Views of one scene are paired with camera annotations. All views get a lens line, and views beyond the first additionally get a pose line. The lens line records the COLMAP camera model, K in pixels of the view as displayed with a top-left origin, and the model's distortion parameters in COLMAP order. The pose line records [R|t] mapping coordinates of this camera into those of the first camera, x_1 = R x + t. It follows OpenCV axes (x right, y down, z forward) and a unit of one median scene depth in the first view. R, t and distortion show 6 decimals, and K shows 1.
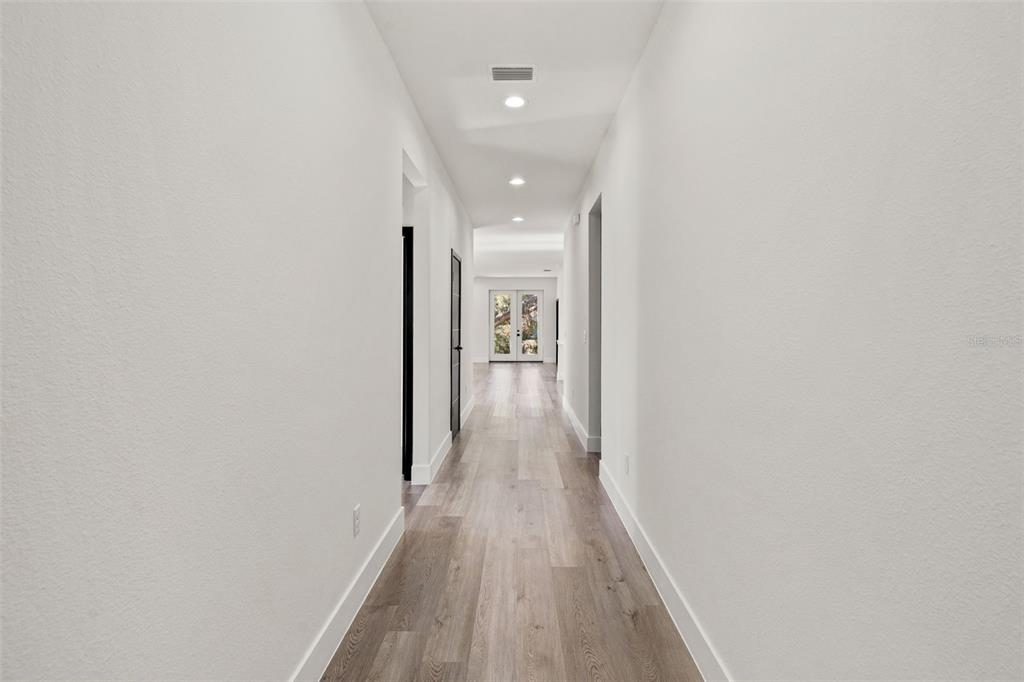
lens RADIAL K [[475.1, 0, 511.9], [0, 475.1, 337.1], [0, 0, 1]] dist [-0.000430, -0.000121]
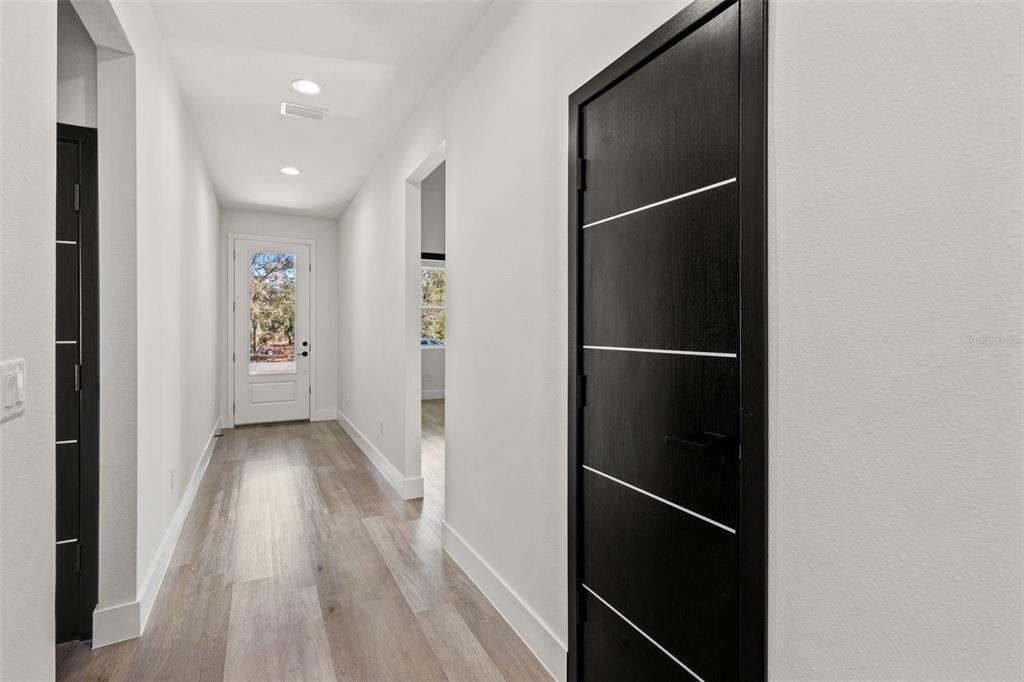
lens RADIAL K [[475.1, 0, 513.6], [0, 475.1, 334.0], [0, 0, 1]] dist [-0.000430, -0.000121]
pose [[-0.873693, 0.001897, -0.486473, 0.108479], [-0.016401, 0.999309, 0.033353, -0.055249], [0.486200, 0.037119, -0.873059, 2.055185]]
